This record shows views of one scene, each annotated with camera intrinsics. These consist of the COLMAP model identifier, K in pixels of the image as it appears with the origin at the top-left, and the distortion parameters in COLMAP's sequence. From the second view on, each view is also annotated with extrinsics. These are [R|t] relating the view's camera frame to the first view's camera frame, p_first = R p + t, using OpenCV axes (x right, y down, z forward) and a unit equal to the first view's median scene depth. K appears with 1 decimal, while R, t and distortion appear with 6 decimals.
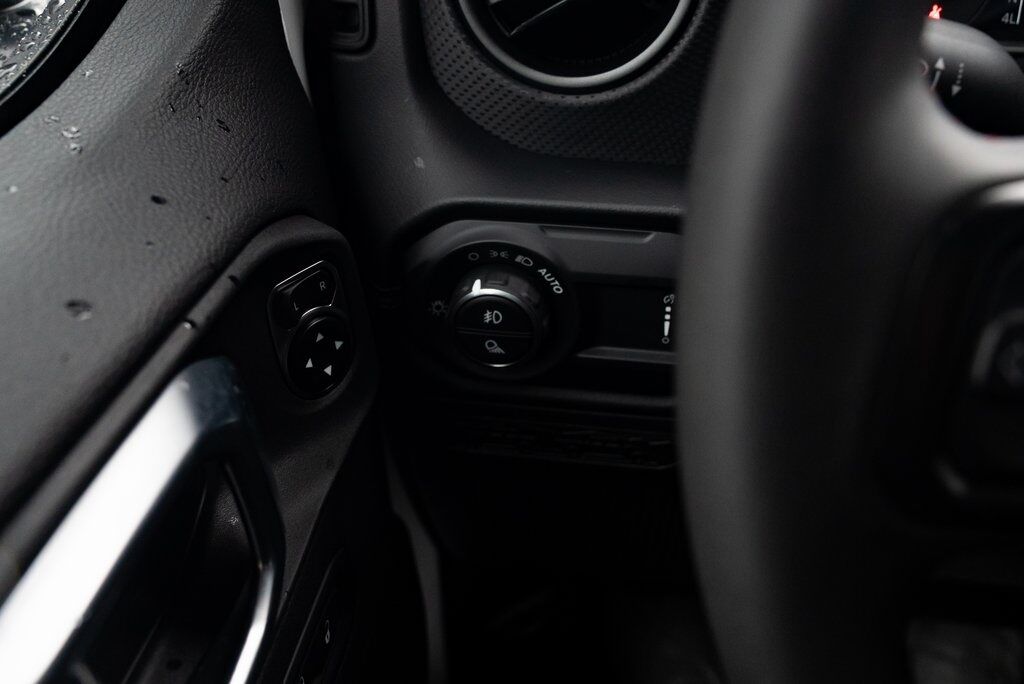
lens RADIAL K [[941.9, 0, 510.4], [0, 941.9, 336.8], [0, 0, 1]] dist [-0.020120, 0.000000]
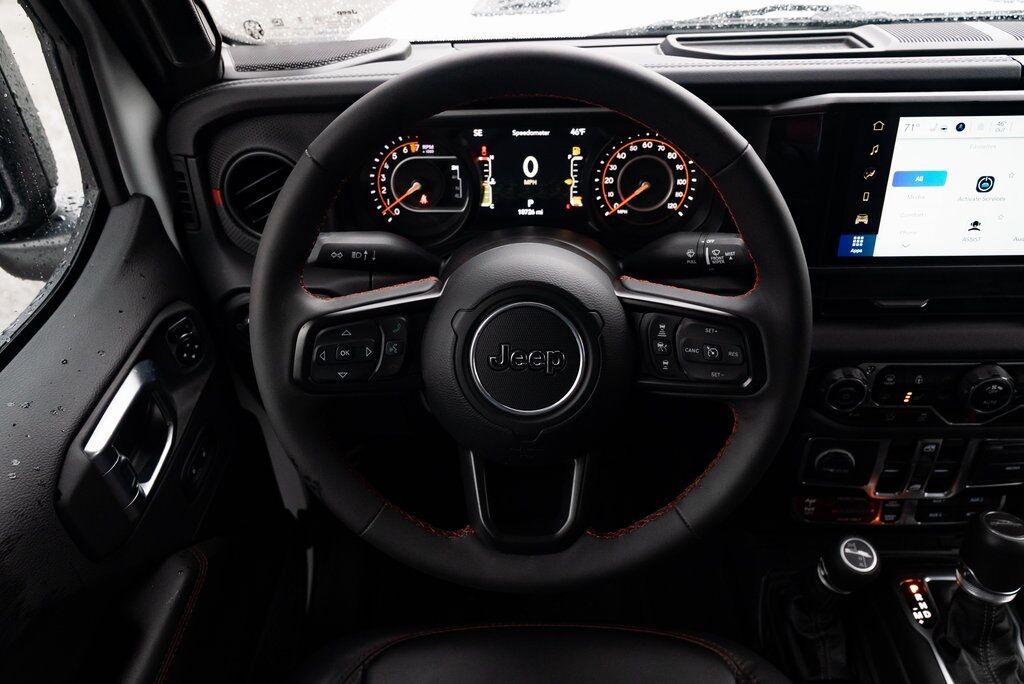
lens RADIAL K [[818.1, 0, 507.7], [0, 818.1, 342.6], [0, 0, 1]] dist [-0.017582, 0.016871]
pose [[0.995452, -0.076935, 0.056177, 0.637319], [0.071414, 0.992967, 0.094426, -0.177775], [-0.063047, -0.089984, 0.993946, -1.530460]]
